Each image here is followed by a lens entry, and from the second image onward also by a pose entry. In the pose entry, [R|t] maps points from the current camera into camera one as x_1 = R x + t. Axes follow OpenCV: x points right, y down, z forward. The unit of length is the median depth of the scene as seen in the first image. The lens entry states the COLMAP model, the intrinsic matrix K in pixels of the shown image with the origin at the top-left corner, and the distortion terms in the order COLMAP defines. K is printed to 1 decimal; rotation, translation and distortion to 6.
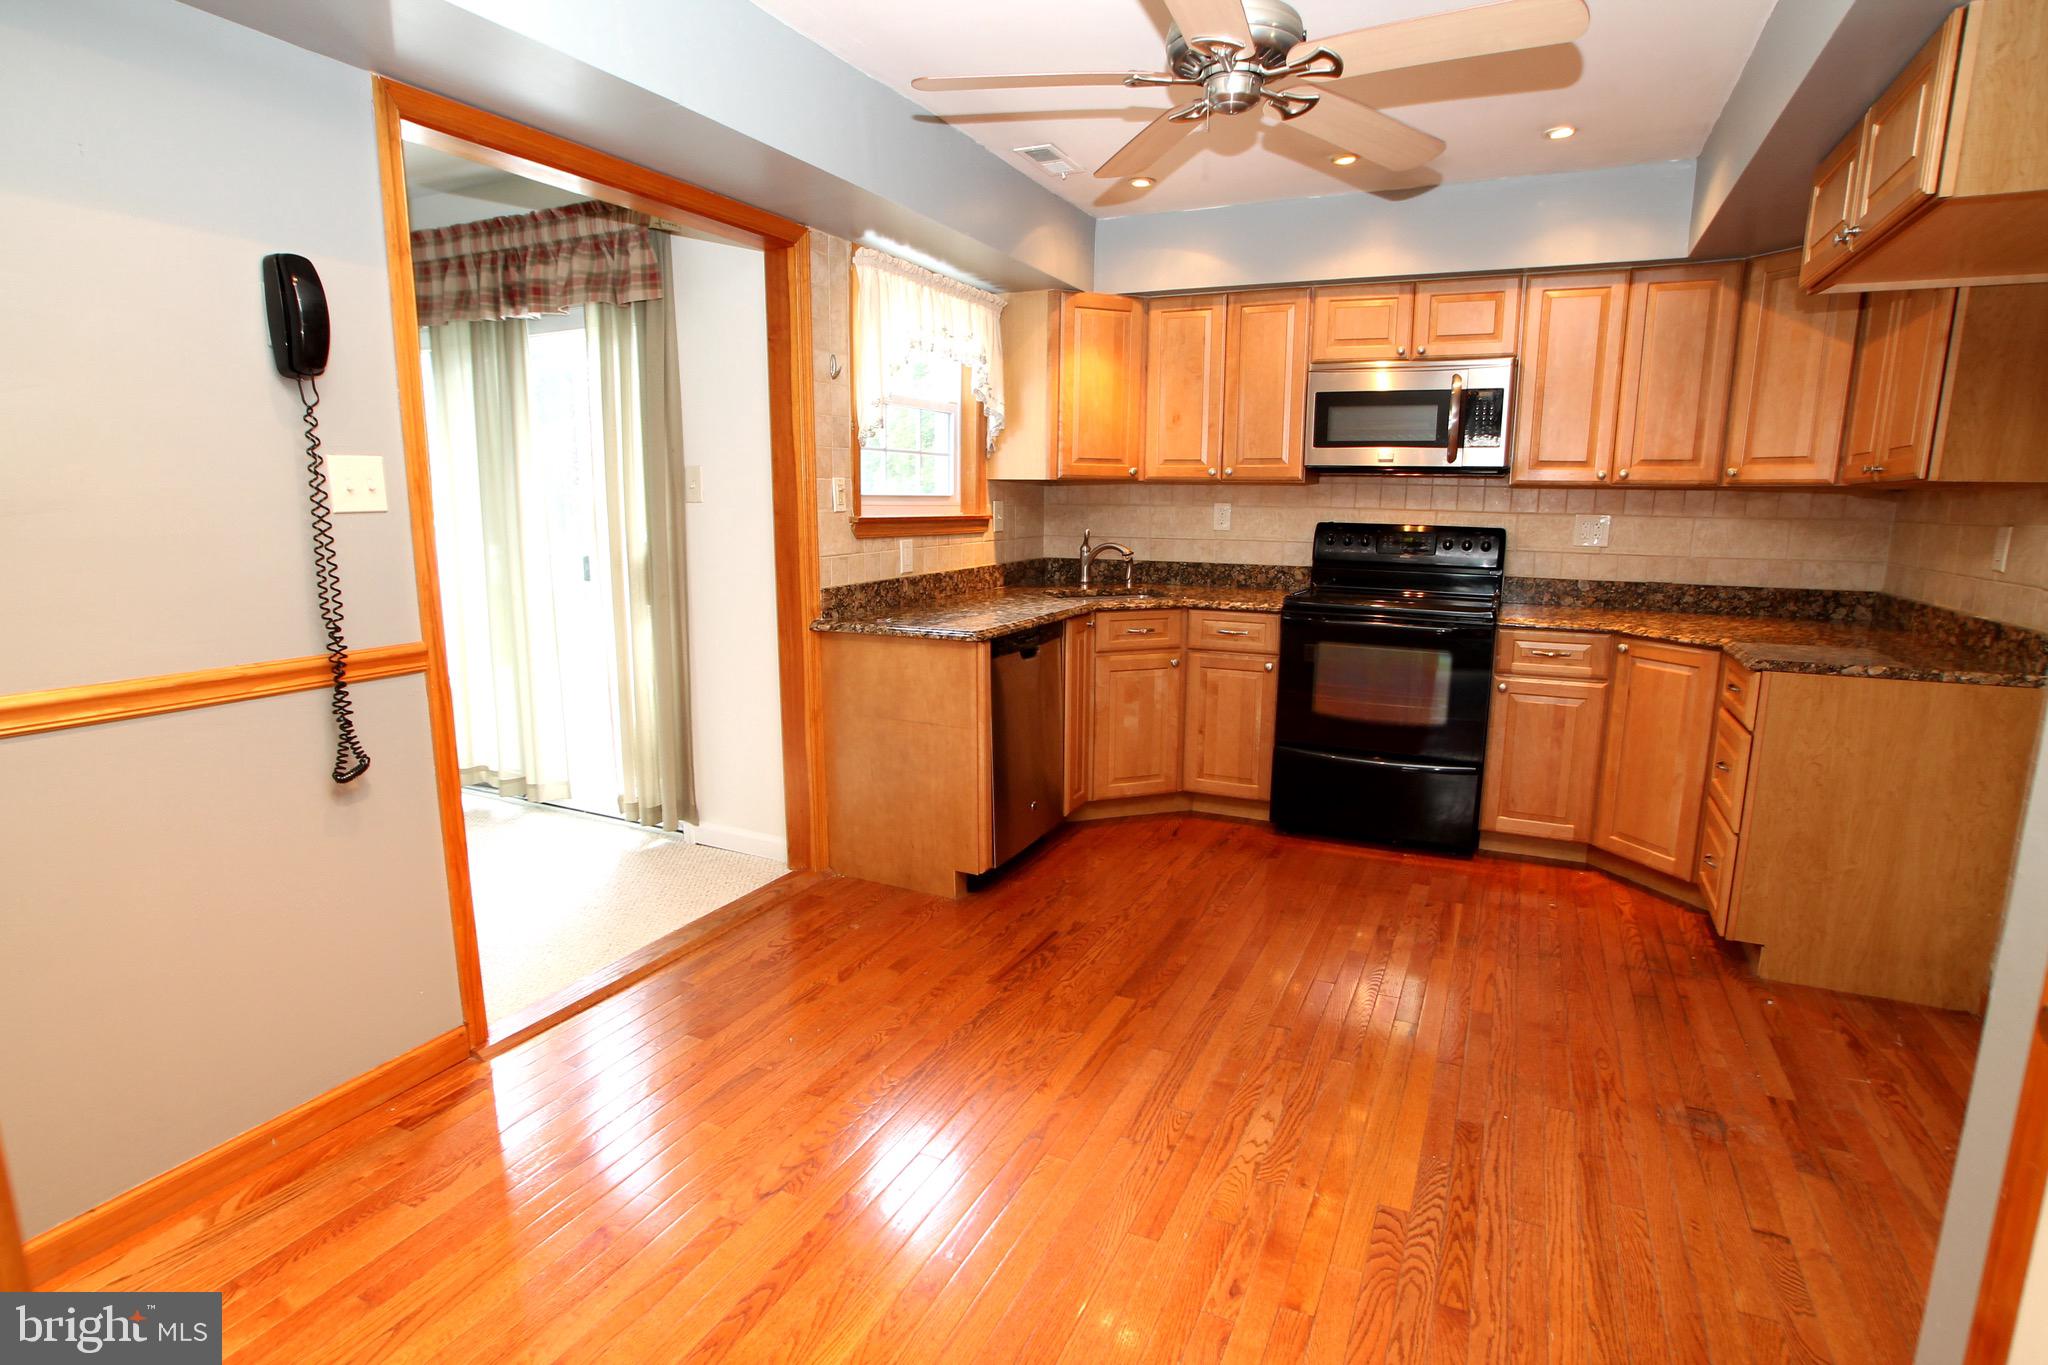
lens RADIAL K [[1047.8, 0, 1033.7], [0, 1047.8, 689.7], [0, 0, 1]] dist [-0.070453, 0.036569]
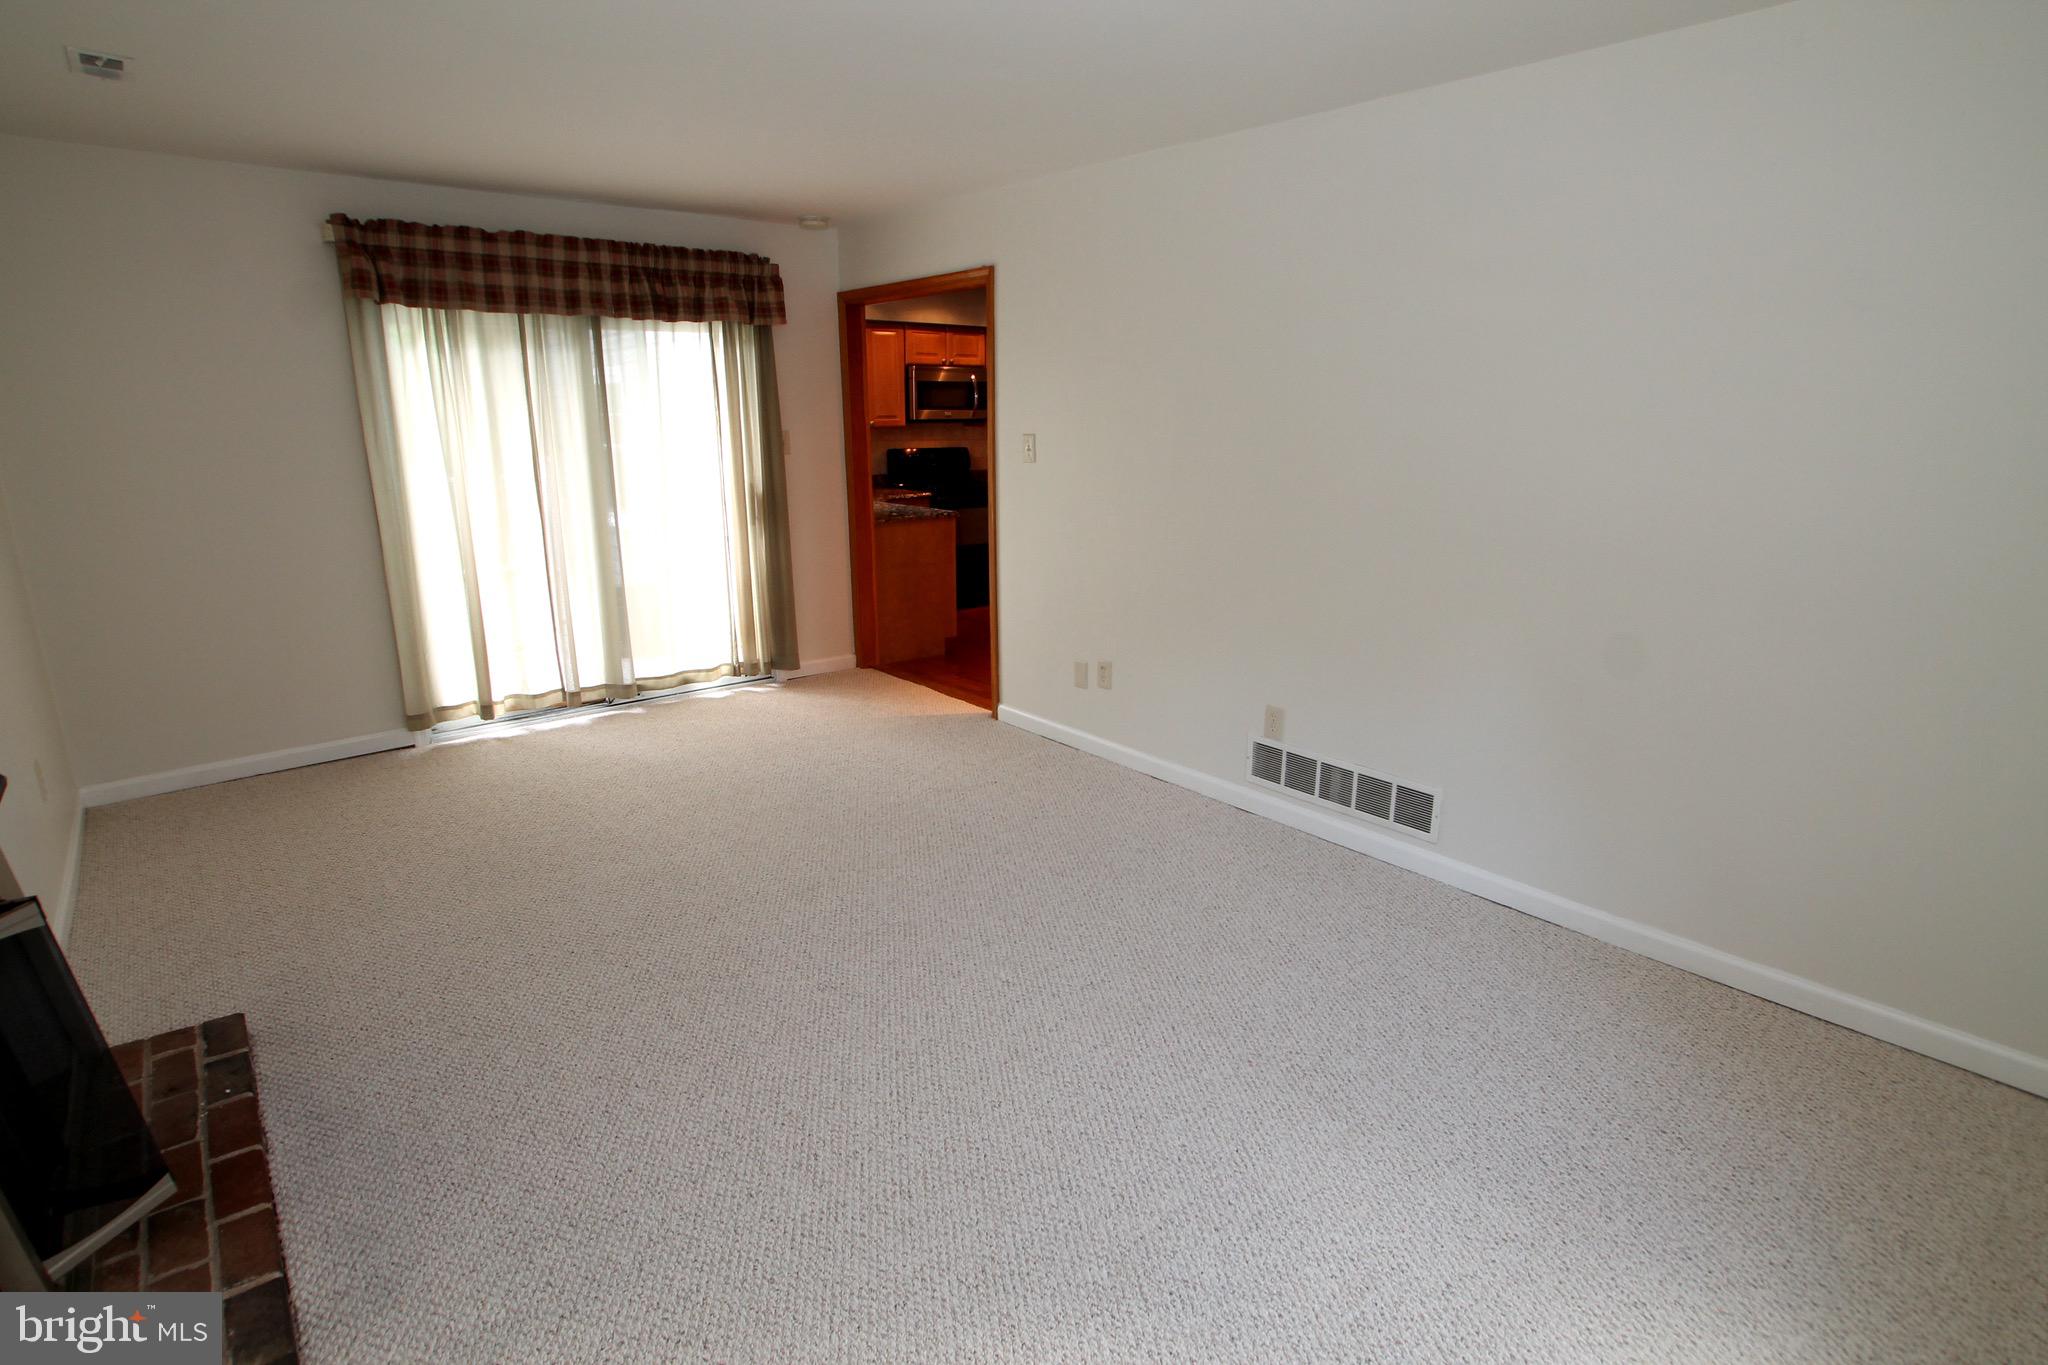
lens RADIAL K [[1047.8, 0, 1033.7], [0, 1047.8, 689.7], [0, 0, 1]] dist [-0.070453, 0.036569]
pose [[0.420351, -0.242879, 0.874251, -1.535690], [0.174328, 0.967177, 0.184875, -0.055713], [-0.890458, 0.074694, 0.448894, -0.009835]]
